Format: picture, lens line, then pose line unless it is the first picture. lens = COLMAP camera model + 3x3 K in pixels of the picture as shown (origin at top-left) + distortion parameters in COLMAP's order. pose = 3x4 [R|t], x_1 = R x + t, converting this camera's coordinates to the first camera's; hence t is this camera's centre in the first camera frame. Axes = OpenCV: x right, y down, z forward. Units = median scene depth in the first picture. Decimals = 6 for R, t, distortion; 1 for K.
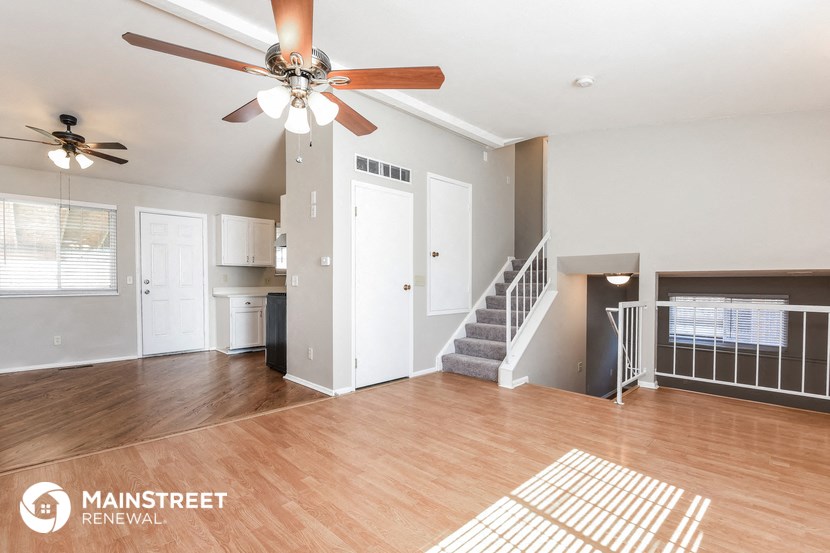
lens RADIAL K [[388.8, 0, 414.8], [0, 388.8, 282.0], [0, 0, 1]] dist [-0.013958, -0.001487]
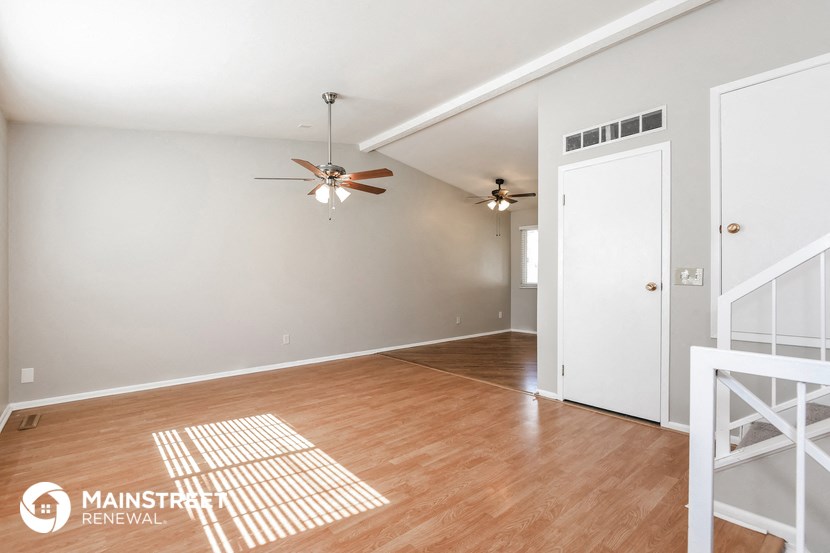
lens RADIAL K [[388.8, 0, 416.1], [0, 388.8, 278.2], [0, 0, 1]] dist [-0.013958, -0.001487]
pose [[-0.068440, -0.005958, -0.997637, 1.243442], [-0.005423, 0.999970, -0.005600, 0.007373], [0.997641, 0.005026, -0.068470, 1.187450]]
